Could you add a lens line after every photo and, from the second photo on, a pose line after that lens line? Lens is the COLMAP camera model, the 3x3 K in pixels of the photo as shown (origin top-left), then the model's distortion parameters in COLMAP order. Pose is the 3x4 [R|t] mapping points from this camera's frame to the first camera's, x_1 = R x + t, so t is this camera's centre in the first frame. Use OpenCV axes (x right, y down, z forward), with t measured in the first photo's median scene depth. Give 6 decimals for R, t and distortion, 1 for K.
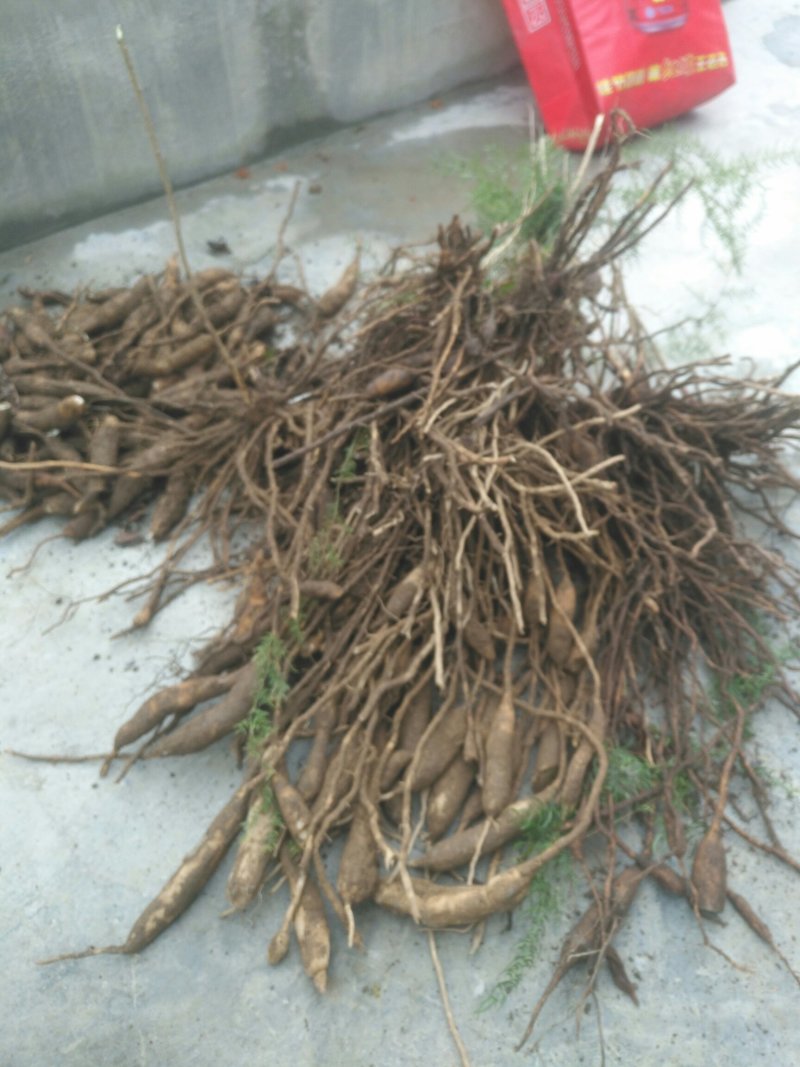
lens RADIAL K [[845.7, 0, 413.7], [0, 845.7, 514.3], [0, 0, 1]] dist [-0.065318, 0.092915]
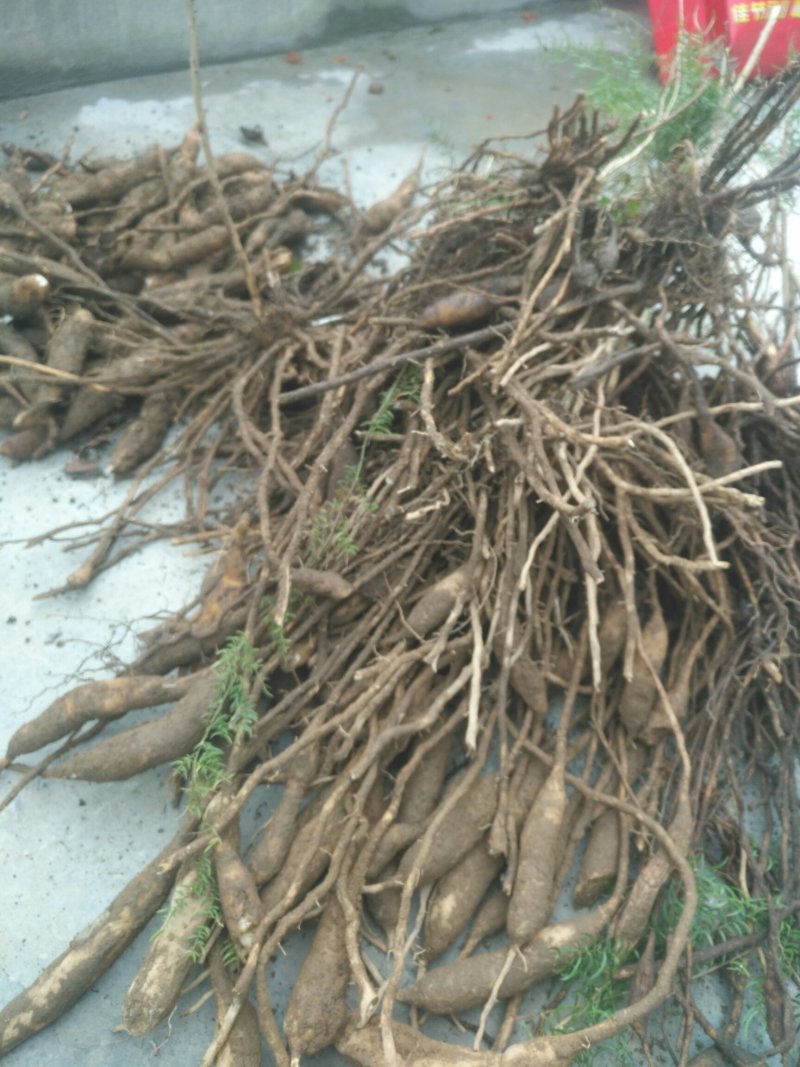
lens RADIAL K [[845.7, 0, 413.7], [0, 845.7, 514.3], [0, 0, 1]] dist [-0.065318, 0.092915]
pose [[0.988875, 0.148553, 0.007590, -0.045765], [-0.148739, 0.988045, 0.040550, -0.008295], [-0.001475, -0.041228, 0.999149, 0.281923]]
